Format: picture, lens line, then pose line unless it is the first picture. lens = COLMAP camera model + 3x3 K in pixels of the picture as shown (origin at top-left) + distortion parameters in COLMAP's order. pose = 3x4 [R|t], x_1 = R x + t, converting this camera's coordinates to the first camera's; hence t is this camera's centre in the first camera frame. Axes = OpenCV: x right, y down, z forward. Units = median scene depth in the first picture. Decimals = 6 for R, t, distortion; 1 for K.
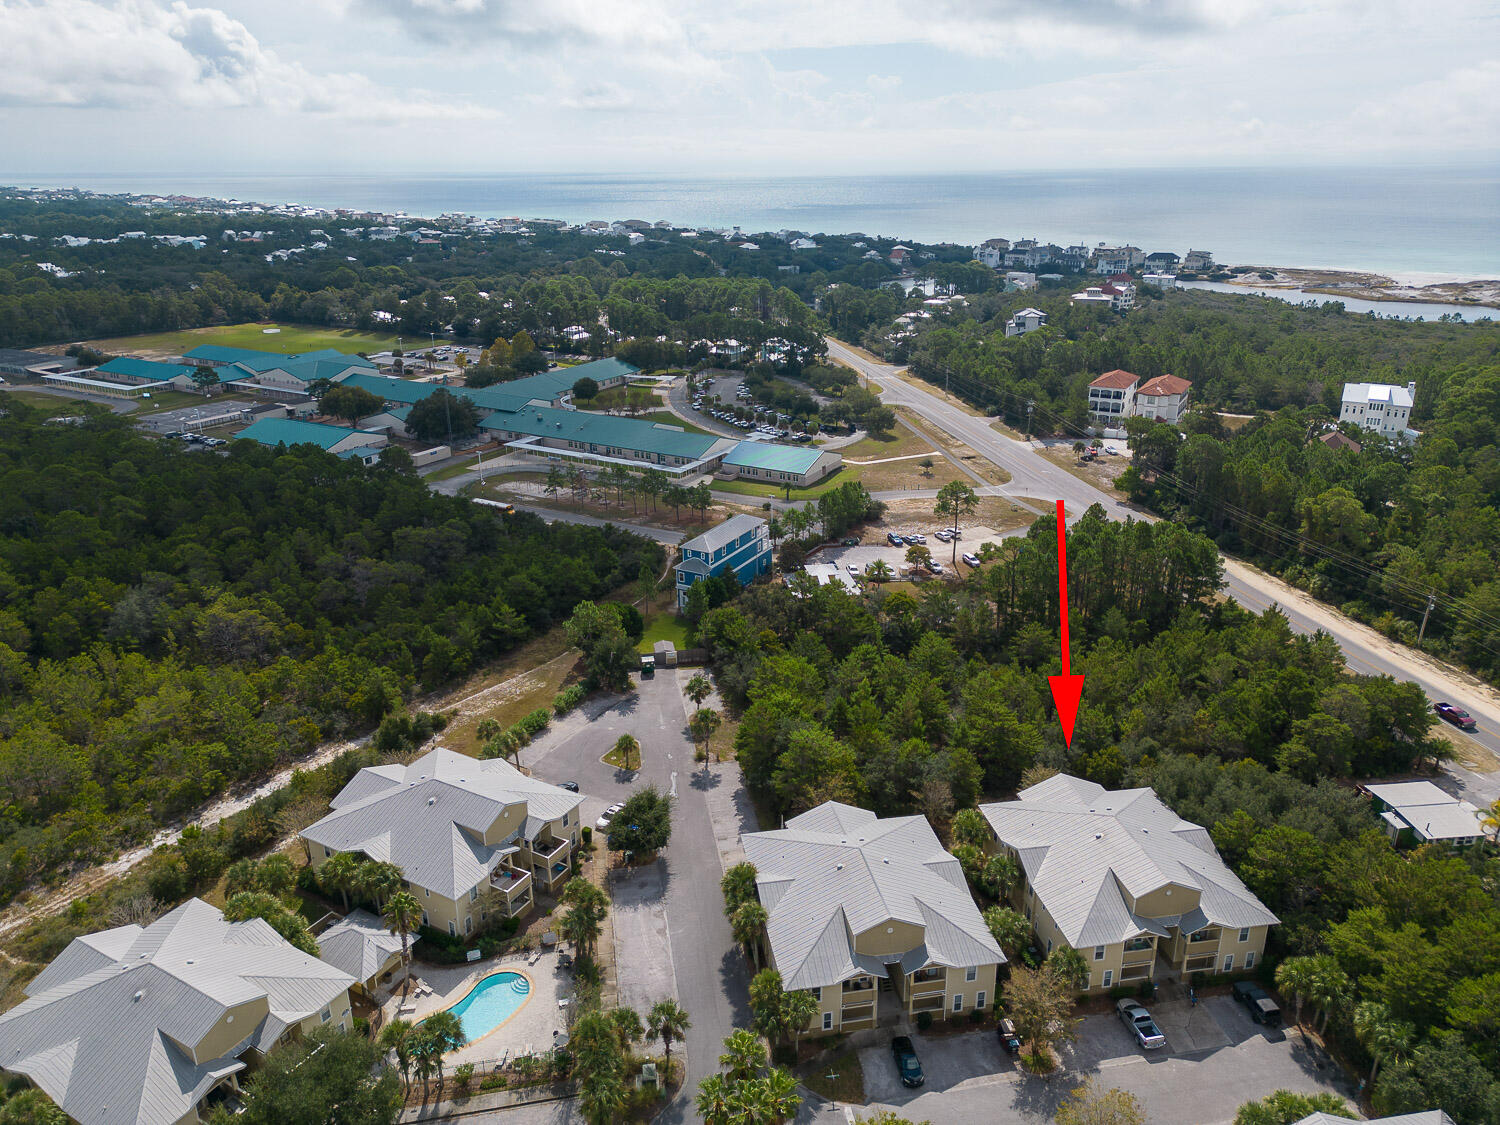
lens RADIAL K [[1044.7, 0, 752.9], [0, 1044.7, 568.6], [0, 0, 1]] dist [0.084834, -0.082938]
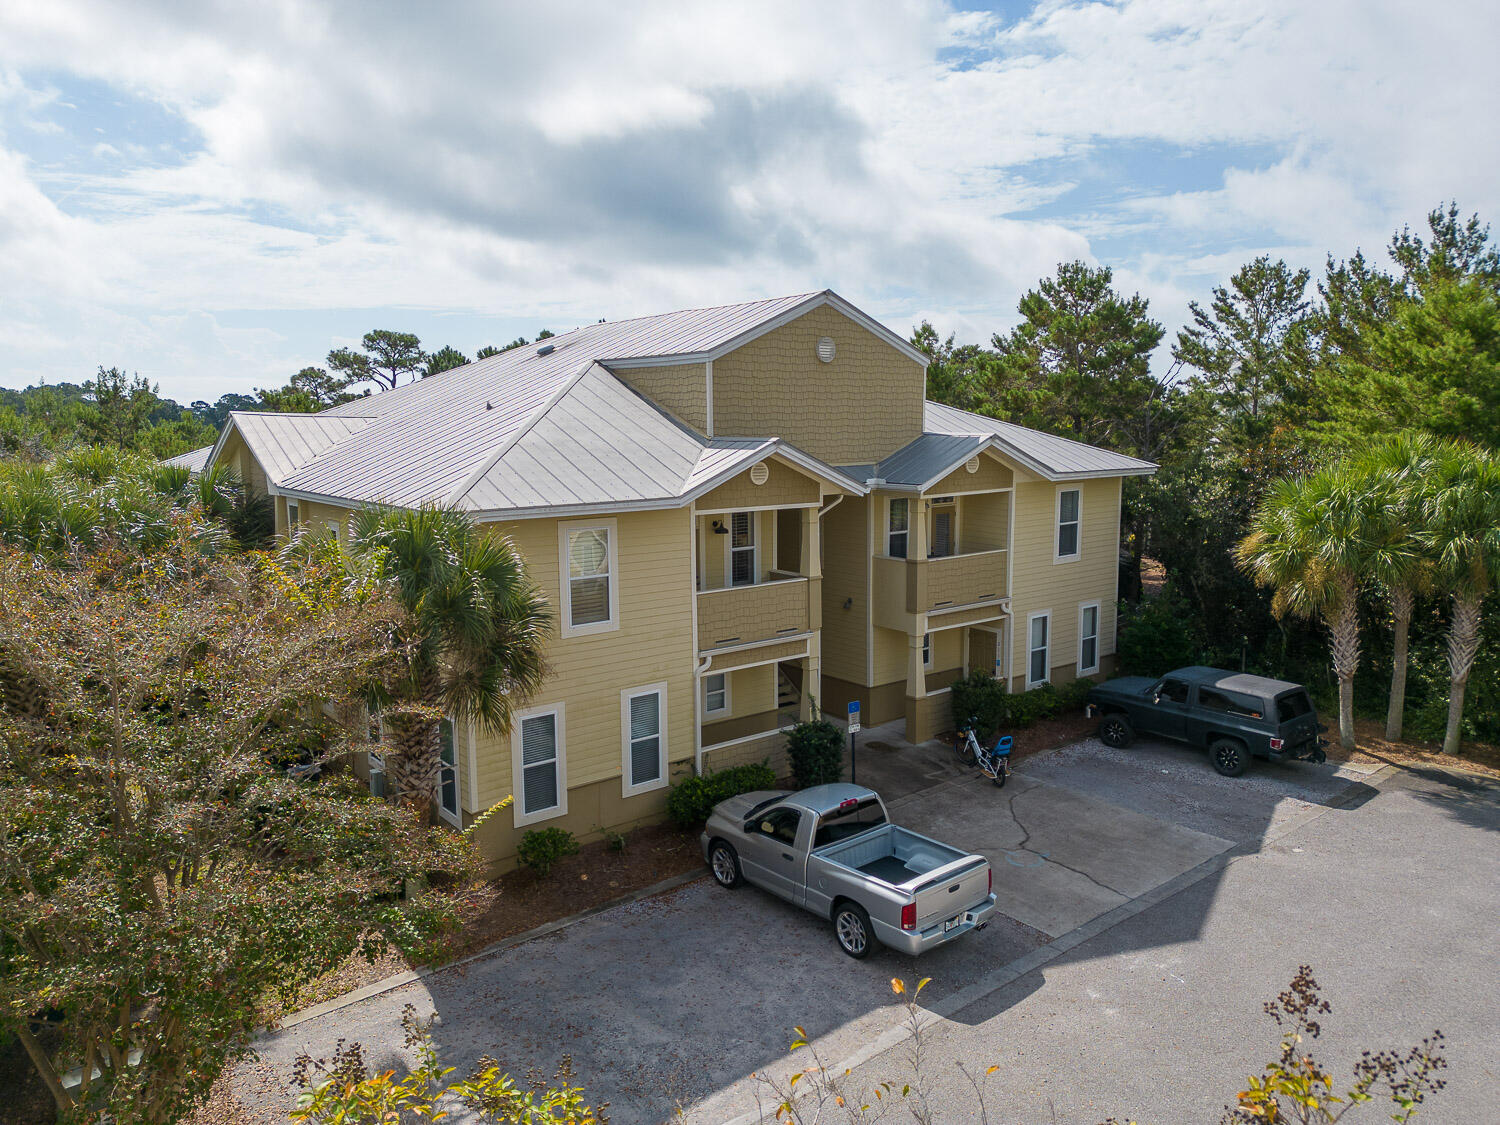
lens RADIAL K [[1049.1, 0, 752.4], [0, 1049.1, 559.4], [0, 0, 1]] dist [0.081935, -0.083989]
pose [[0.879403, -0.062851, 0.471912, 0.240379], [0.170987, 0.966806, -0.189870, 0.367137], [-0.444313, 0.247663, 0.860958, 0.750726]]
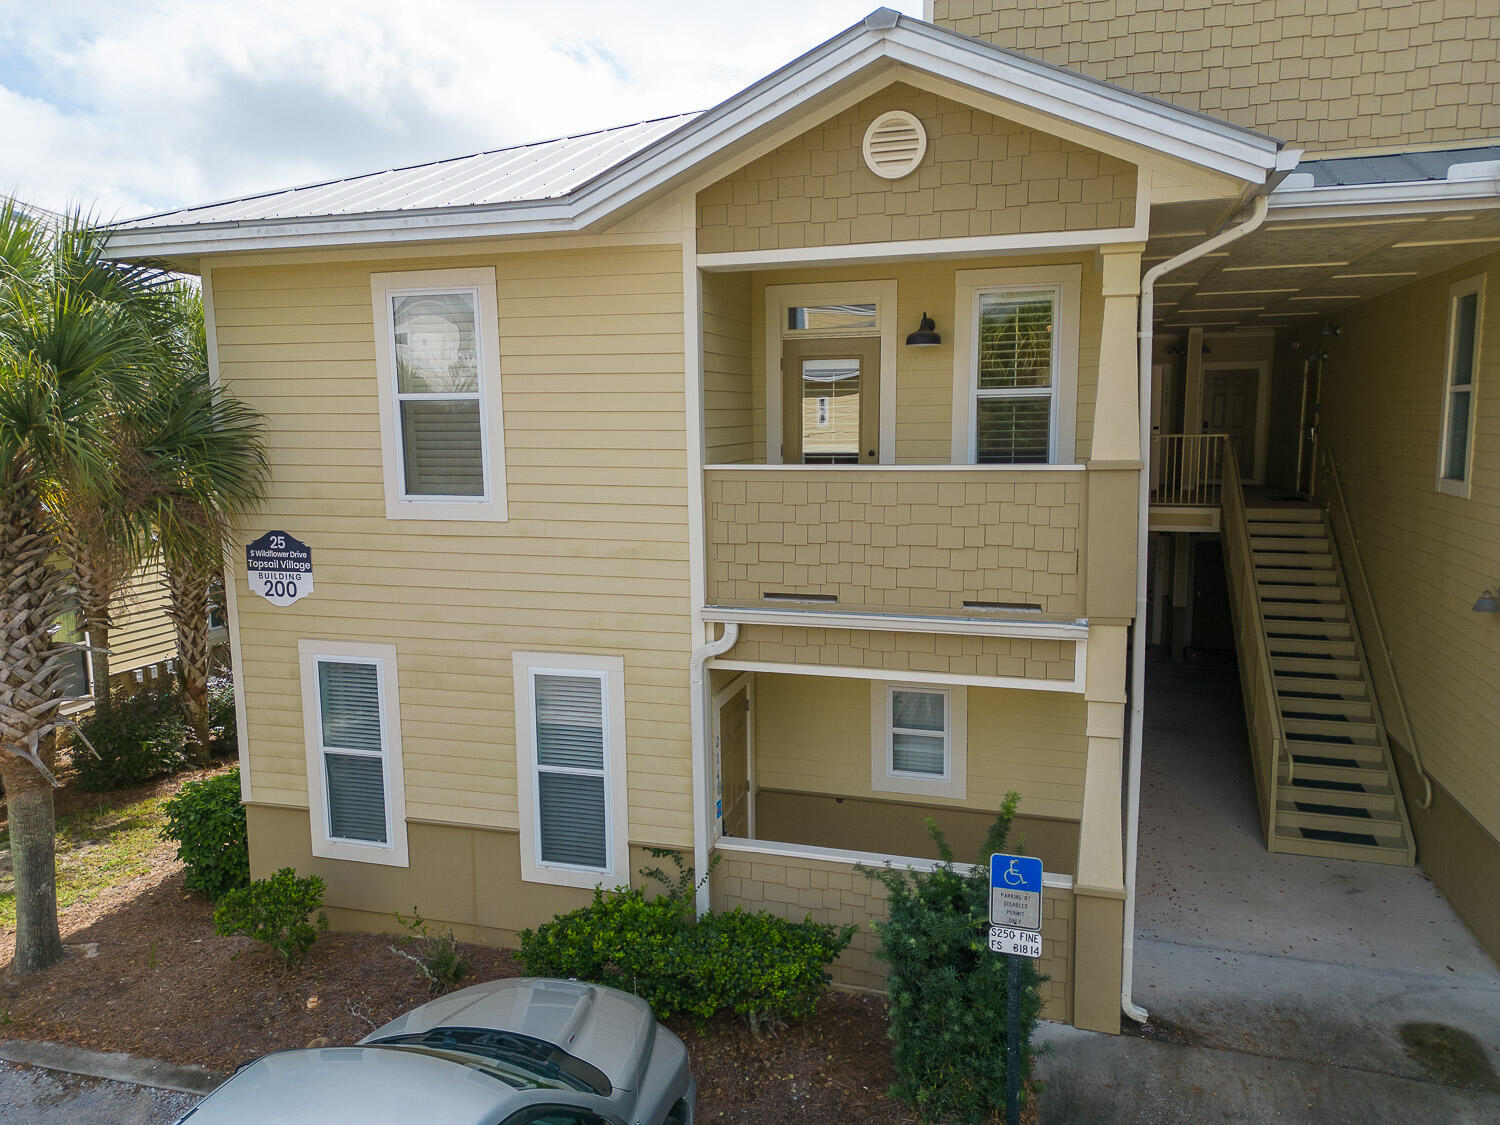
lens RADIAL K [[1049.1, 0, 752.4], [0, 1049.1, 559.4], [0, 0, 1]] dist [0.081935, -0.083989]
pose [[0.892733, 0.056447, -0.447037, 0.361789], [-0.154641, 0.970246, -0.186304, 0.356038], [0.423219, 0.235450, 0.874899, 0.856635]]
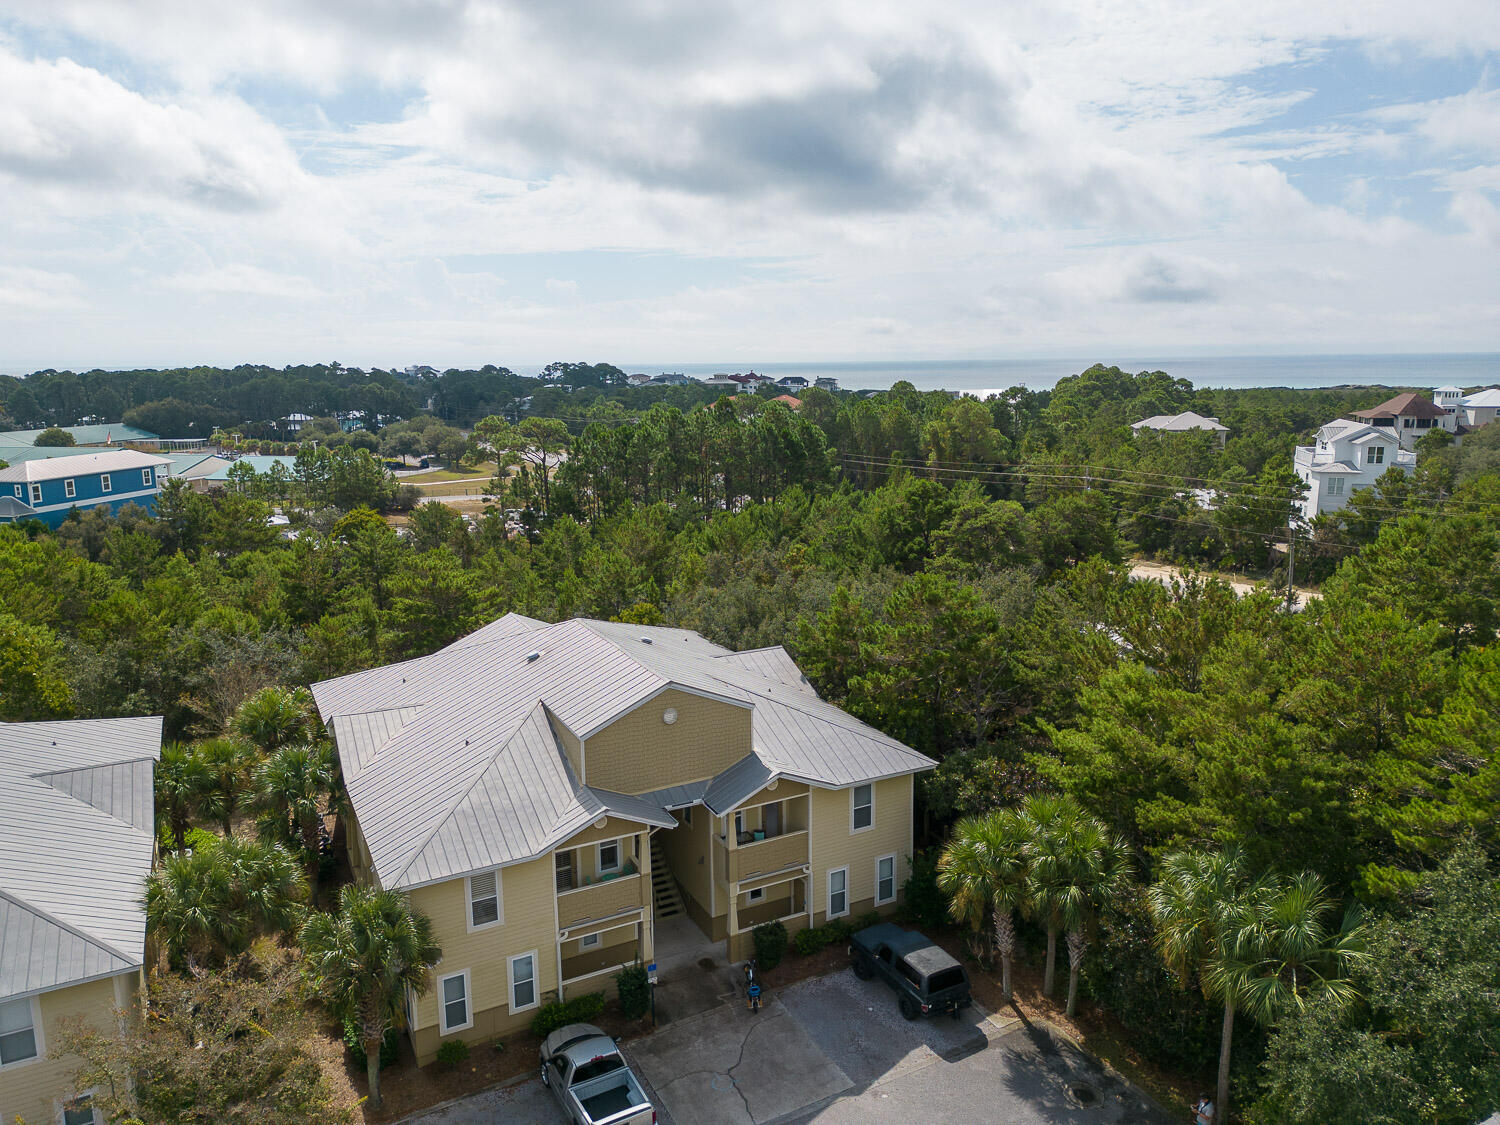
lens RADIAL K [[1049.1, 0, 752.4], [0, 1049.1, 559.4], [0, 0, 1]] dist [0.081935, -0.083989]
pose [[0.954598, -0.059394, 0.291915, 0.289991], [0.110565, 0.980568, -0.162054, 0.292062], [-0.276618, 0.186972, 0.942616, 0.575792]]
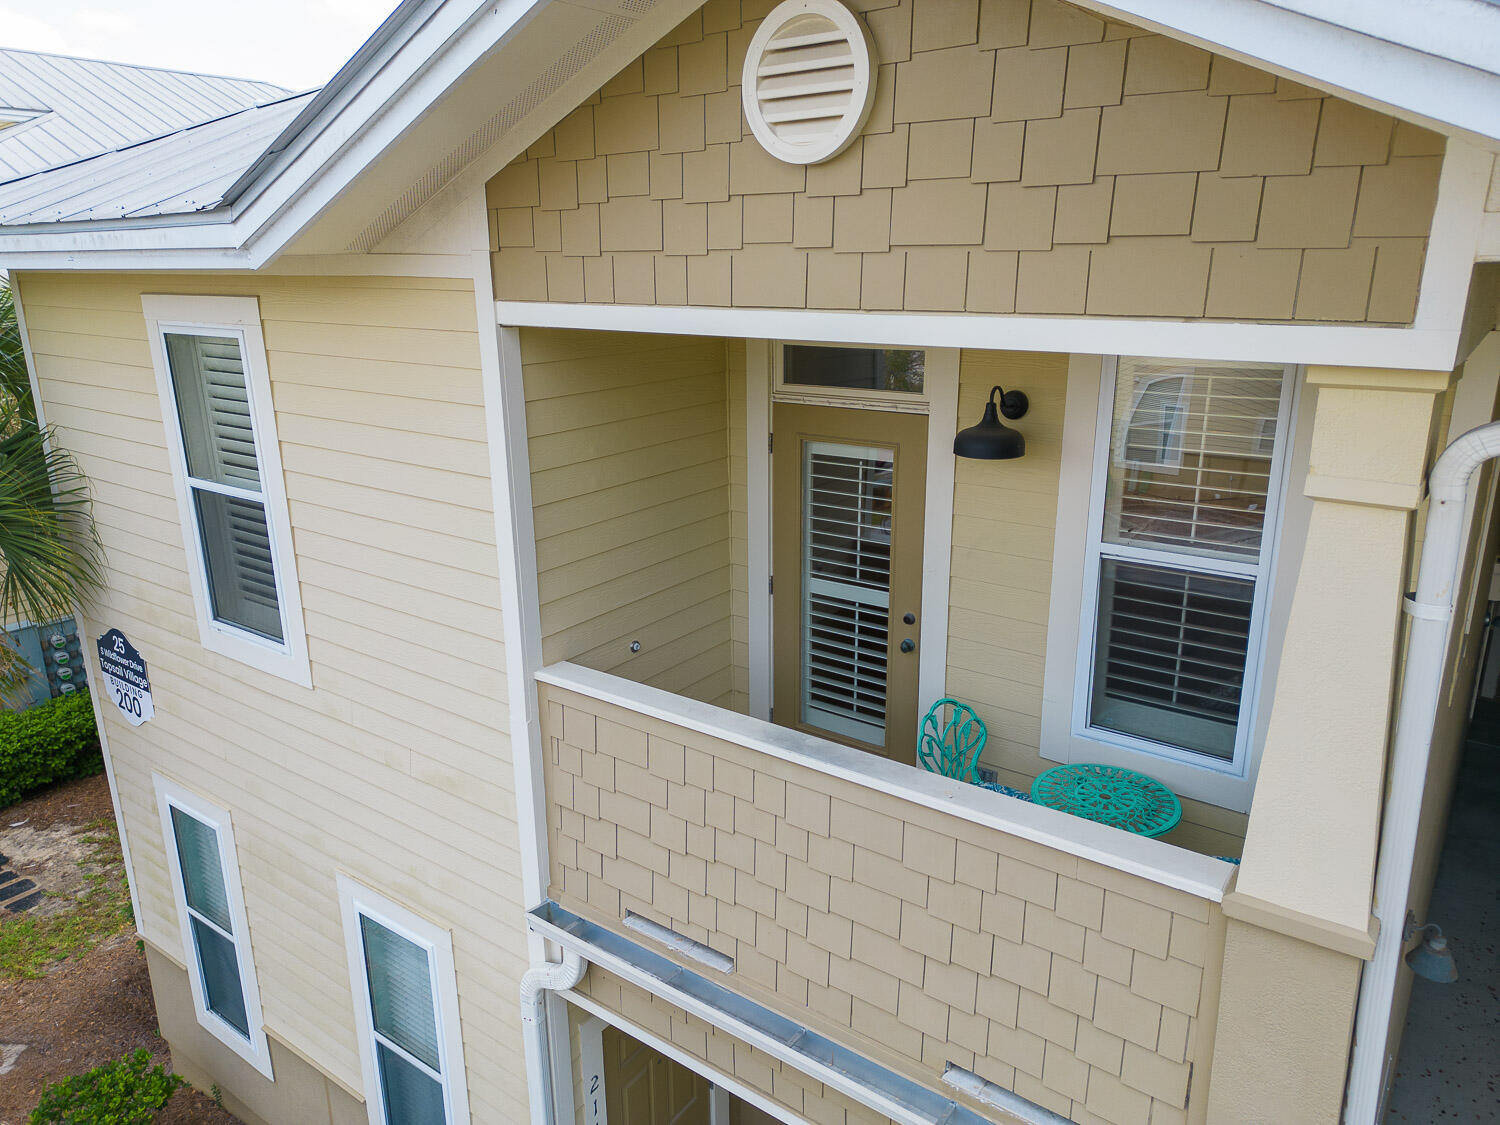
lens RADIAL K [[1049.1, 0, 752.4], [0, 1049.1, 559.4], [0, 0, 1]] dist [0.081935, -0.083989]
pose [[0.686176, 0.199127, -0.699651, 0.359190], [-0.254755, 0.966675, 0.025276, 0.326458], [0.681368, 0.160896, 0.714038, 0.896916]]
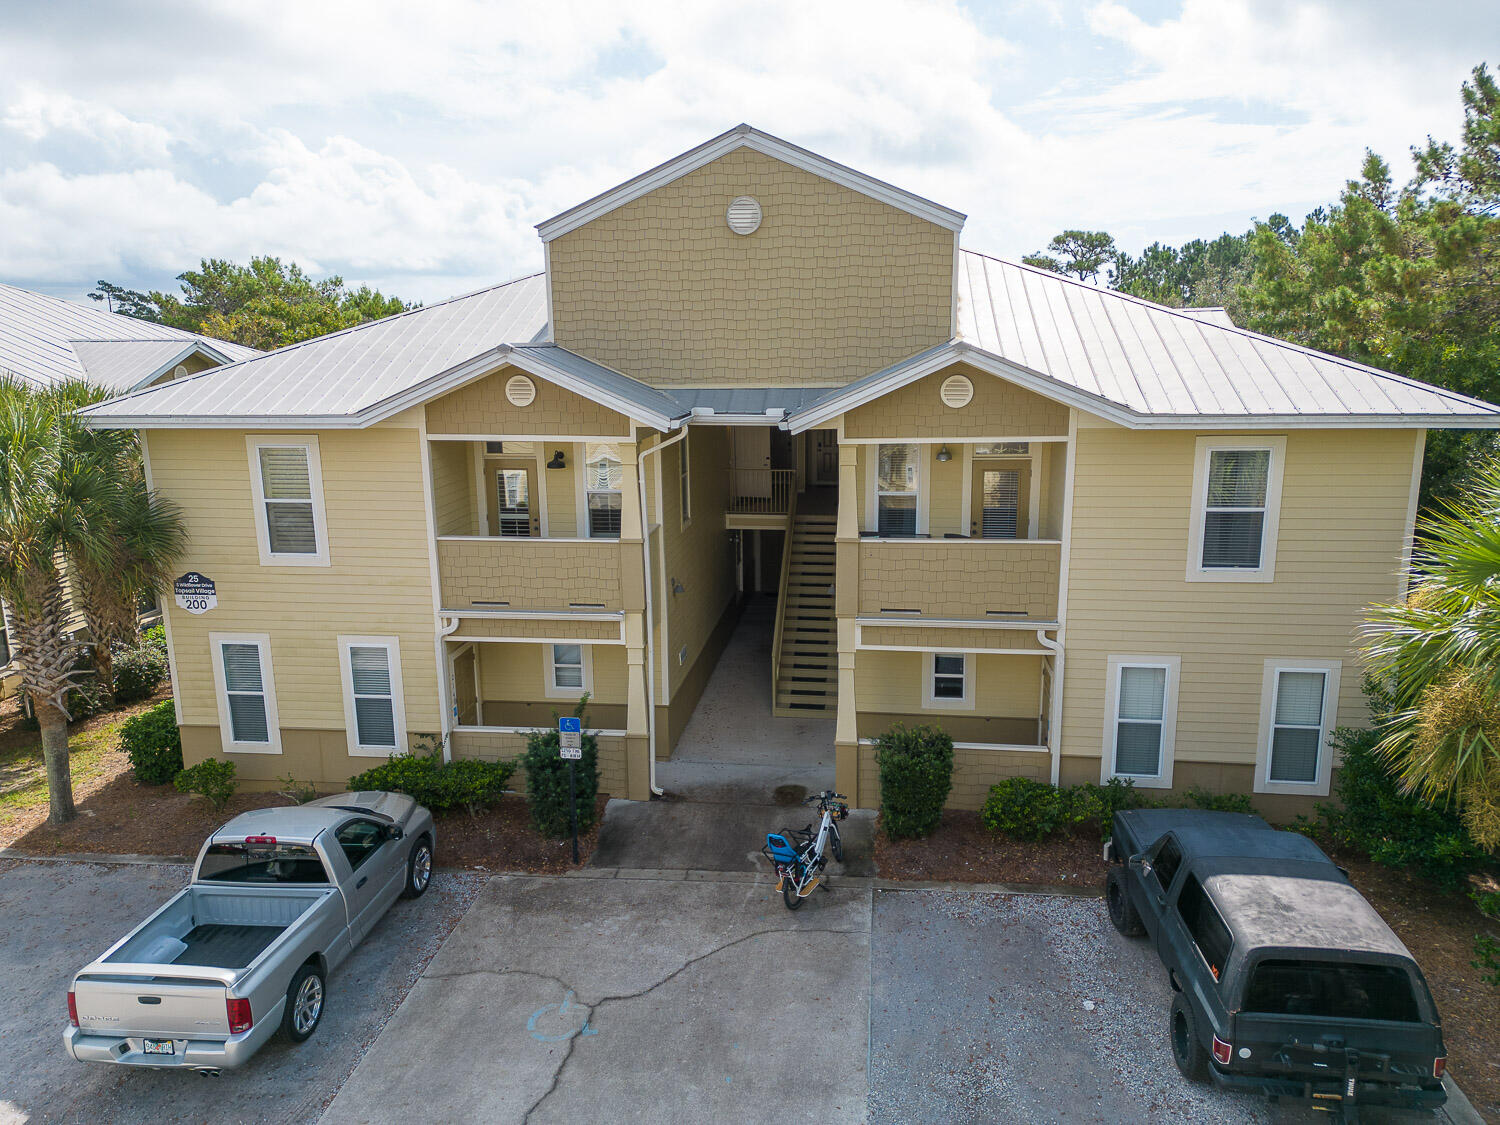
lens RADIAL K [[1049.1, 0, 752.4], [0, 1049.1, 559.4], [0, 0, 1]] dist [0.081935, -0.083989]
pose [[0.955817, 0.057353, -0.288313, 0.412874], [-0.100606, 0.985378, -0.137512, 0.354790], [0.276210, 0.160442, 0.947611, 0.787615]]
